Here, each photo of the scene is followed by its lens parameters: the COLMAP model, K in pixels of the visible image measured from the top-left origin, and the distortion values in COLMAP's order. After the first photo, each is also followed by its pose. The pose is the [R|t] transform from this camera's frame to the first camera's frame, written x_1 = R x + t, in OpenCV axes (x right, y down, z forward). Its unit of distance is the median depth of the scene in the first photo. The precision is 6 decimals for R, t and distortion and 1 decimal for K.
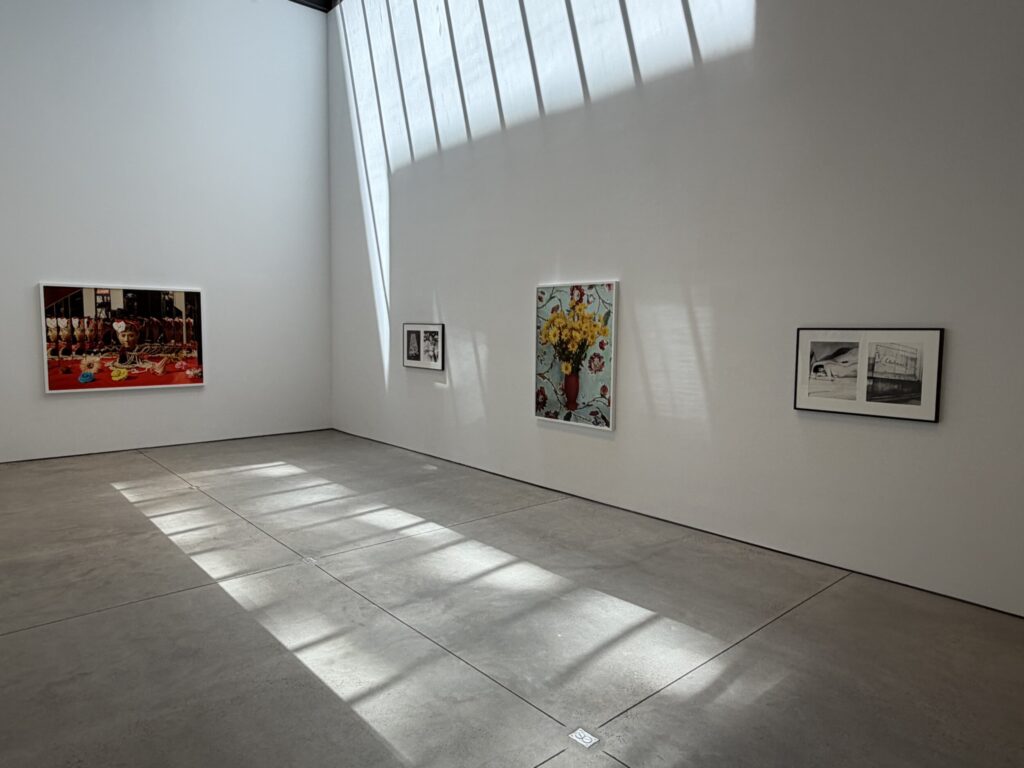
lens RADIAL K [[651.5, 0, 512.0], [0, 651.5, 384.0], [0, 0, 1]] dist [-0.000364, 0.000933]
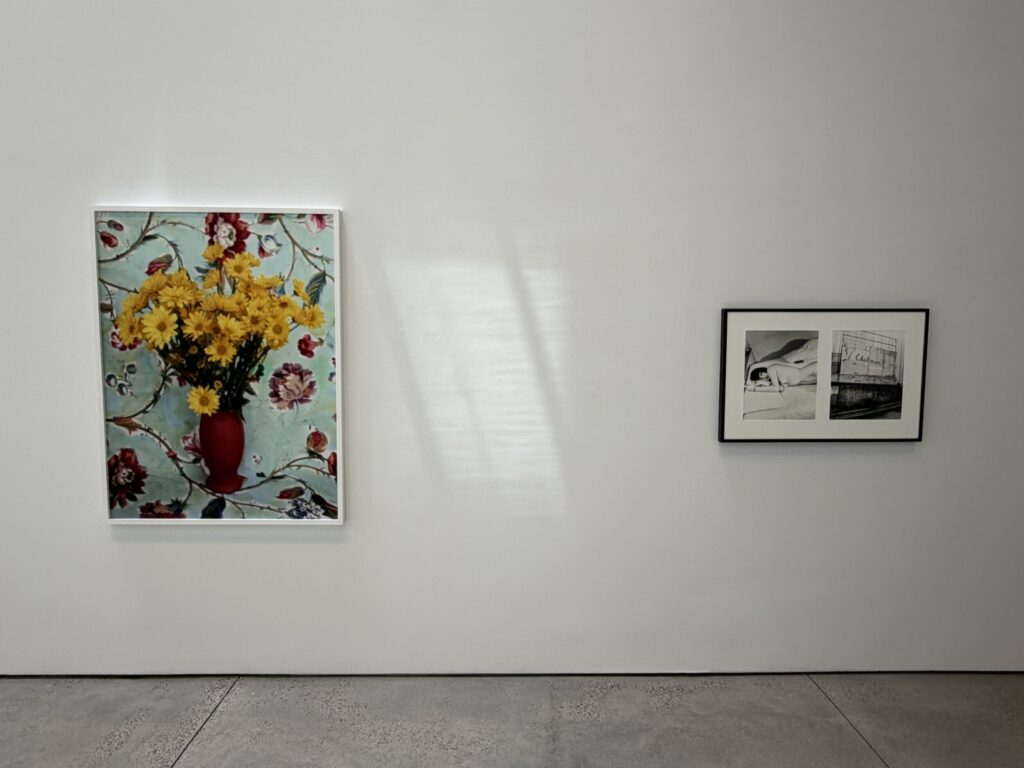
lens RADIAL K [[651.5, 0, 512.0], [0, 651.5, 384.0], [0, 0, 1]] dist [-0.000364, 0.000933]
pose [[0.652104, -0.071220, 0.754777, -0.118207], [0.066943, 0.997098, 0.036249, -0.039616], [-0.755168, 0.026889, 0.654979, 0.581841]]
